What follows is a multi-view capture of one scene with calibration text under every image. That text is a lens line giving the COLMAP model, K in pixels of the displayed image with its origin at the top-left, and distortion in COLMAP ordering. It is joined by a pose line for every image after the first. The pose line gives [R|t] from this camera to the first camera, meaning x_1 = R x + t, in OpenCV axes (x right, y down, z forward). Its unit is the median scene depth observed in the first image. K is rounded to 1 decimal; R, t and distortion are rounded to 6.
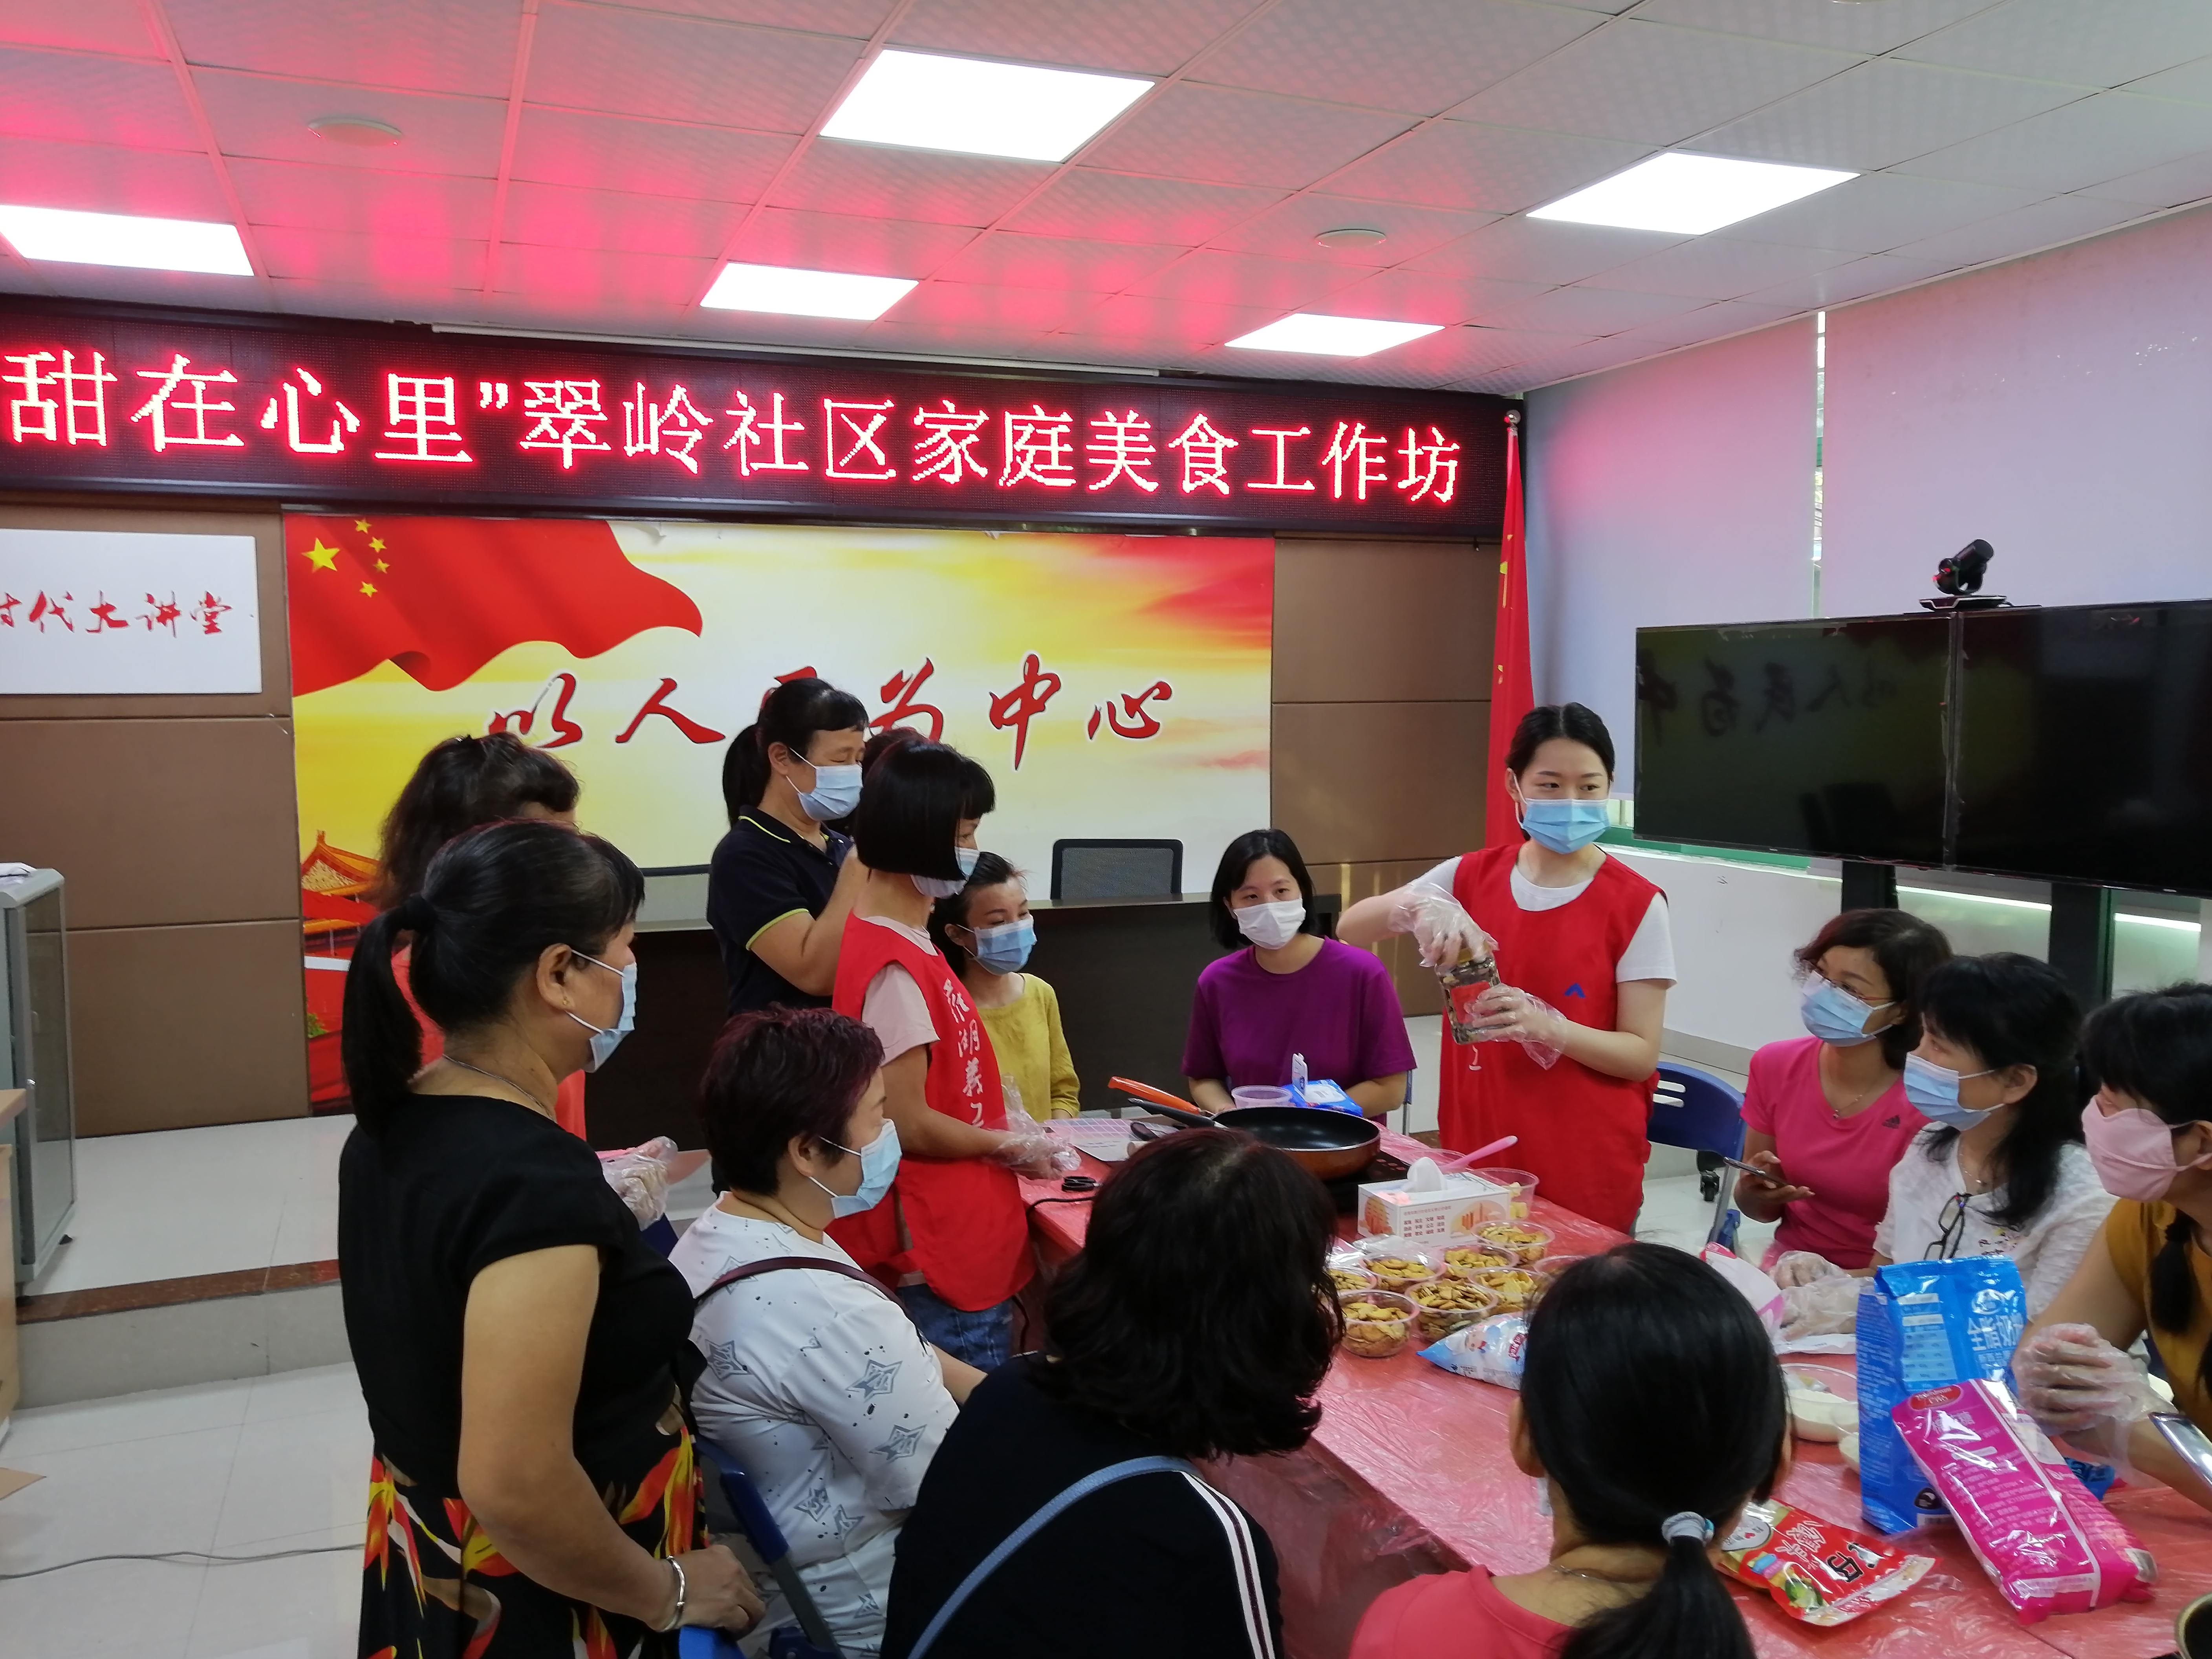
lens RADIAL K [[1762.3, 0, 1109.9], [0, 1762.3, 850.0], [0, 0, 1]] dist [0.003470, 0.035714]
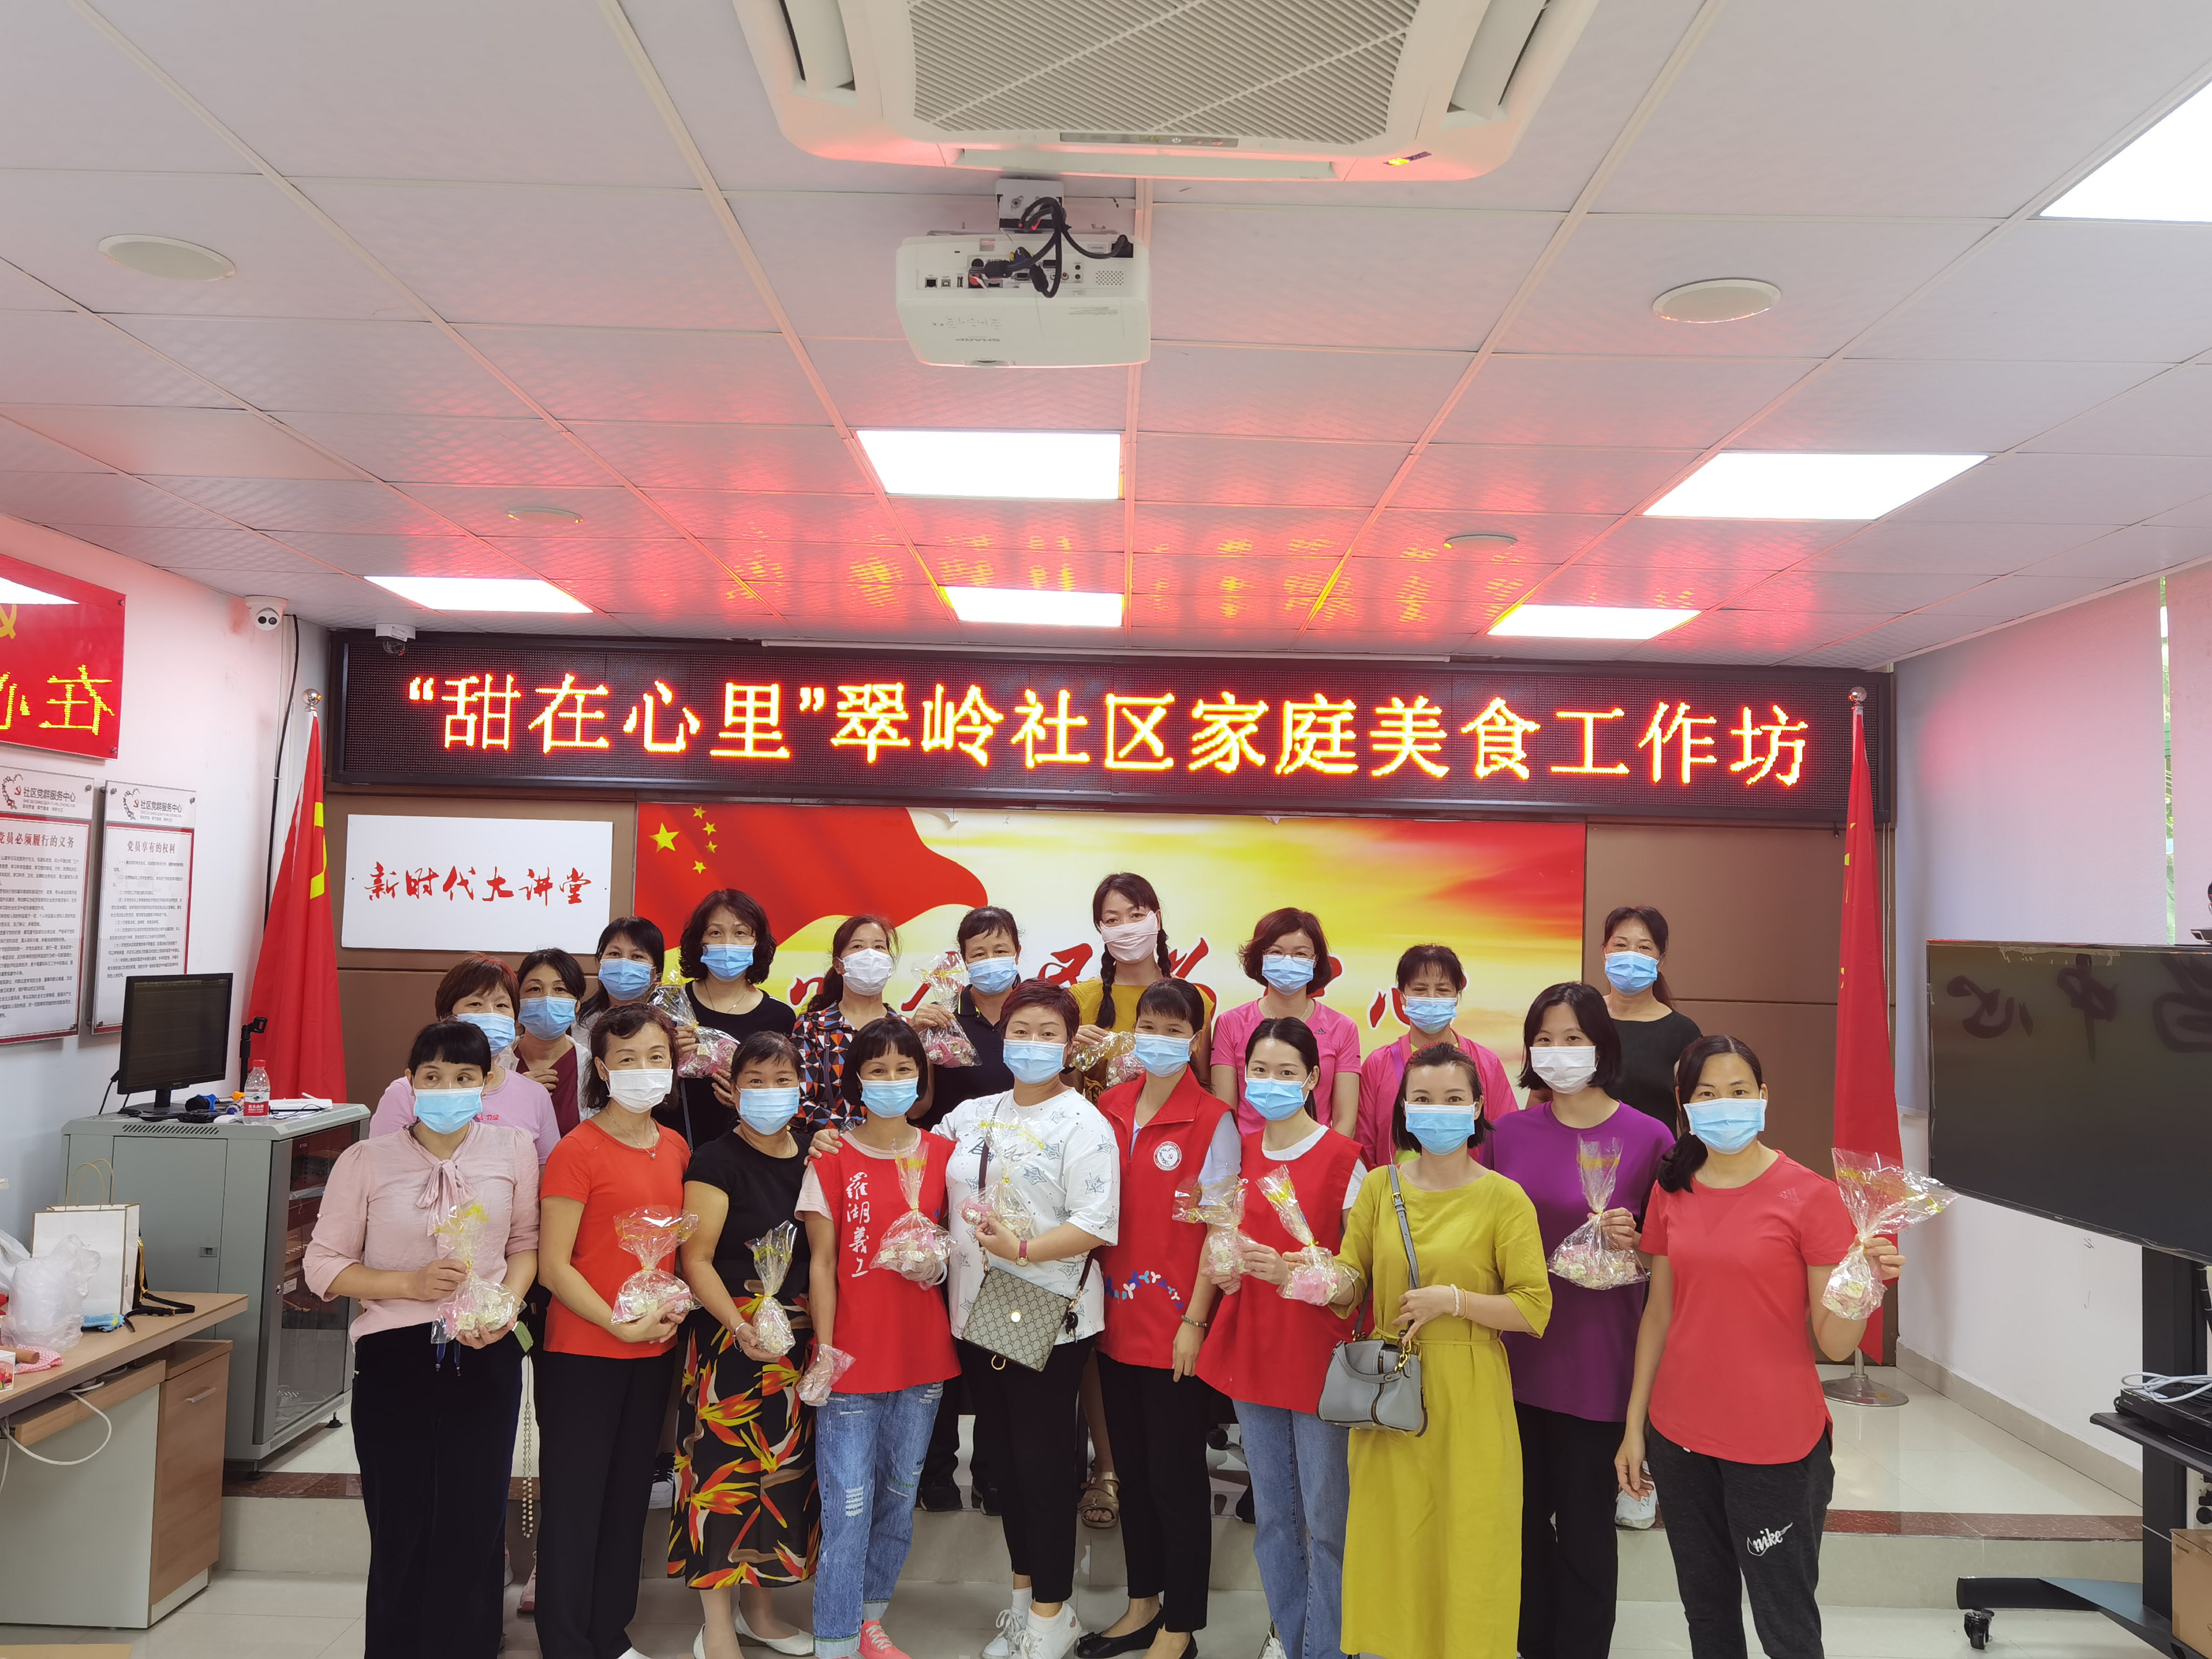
lens RADIAL K [[1790.3, 0, 1108.4], [0, 1790.3, 839.0], [0, 0, 1]] dist [0.044279, -0.027797]
pose [[0.926107, 0.014540, -0.376980, 0.257039], [-0.066768, 0.989800, -0.125851, -0.035824], [0.371305, 0.141722, 0.917631, 0.026888]]
